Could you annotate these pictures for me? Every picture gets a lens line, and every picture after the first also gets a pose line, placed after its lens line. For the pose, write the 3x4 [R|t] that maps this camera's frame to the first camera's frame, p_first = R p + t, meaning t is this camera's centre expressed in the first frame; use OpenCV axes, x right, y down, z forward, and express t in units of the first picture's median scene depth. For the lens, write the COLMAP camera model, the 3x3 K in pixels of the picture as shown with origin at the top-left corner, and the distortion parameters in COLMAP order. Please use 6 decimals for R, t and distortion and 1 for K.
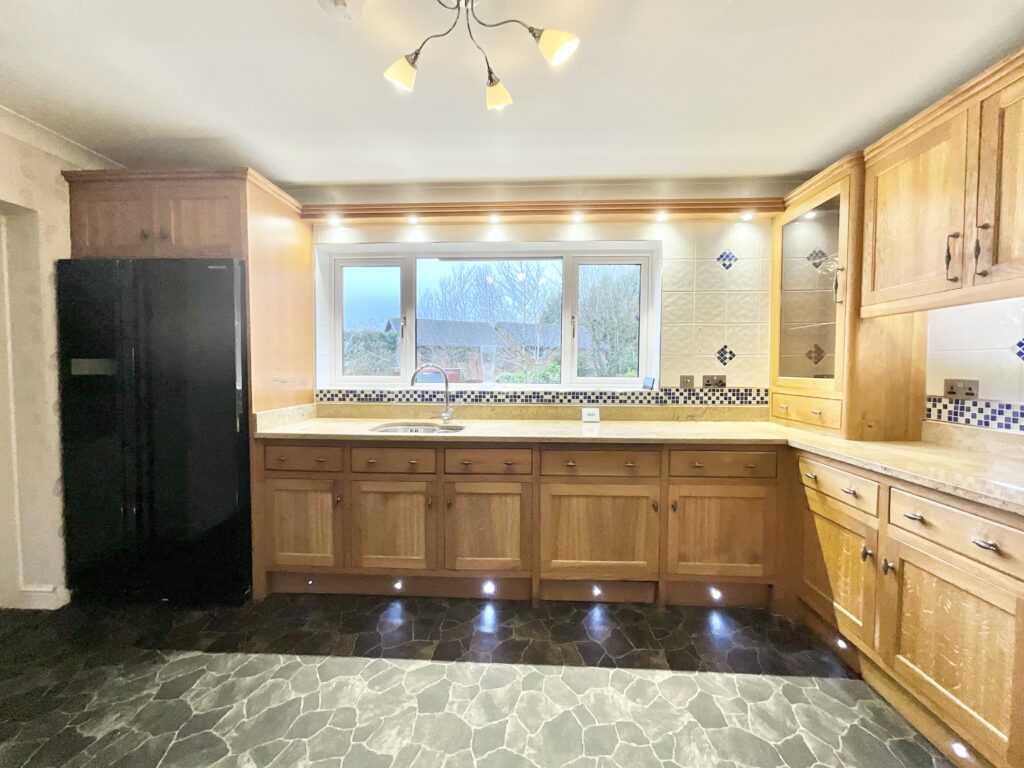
lens RADIAL K [[412.2, 0, 512.0], [0, 412.2, 384.0], [0, 0, 1]] dist [-0.001349, 0.000254]
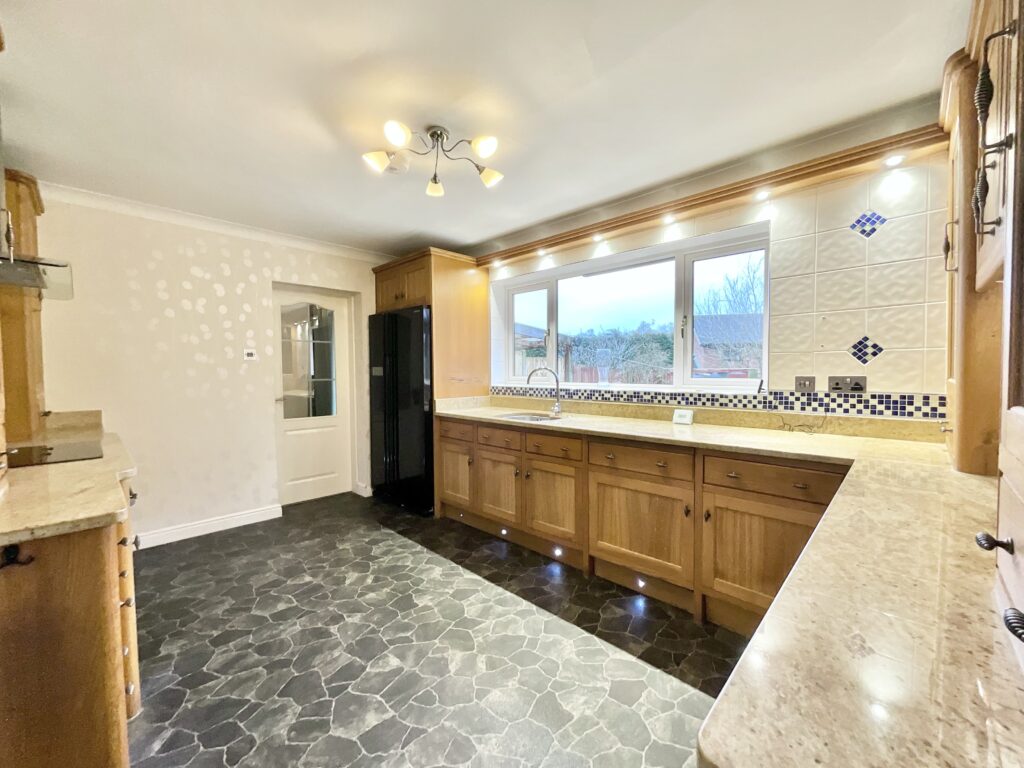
lens RADIAL K [[412.2, 0, 512.0], [0, 412.2, 384.0], [0, 0, 1]] dist [-0.001349, 0.000254]
pose [[0.750697, 0.013698, -0.660505, 0.533164], [-0.014178, 0.999889, 0.004622, -0.001254], [0.660495, 0.005894, 0.750808, -0.001650]]
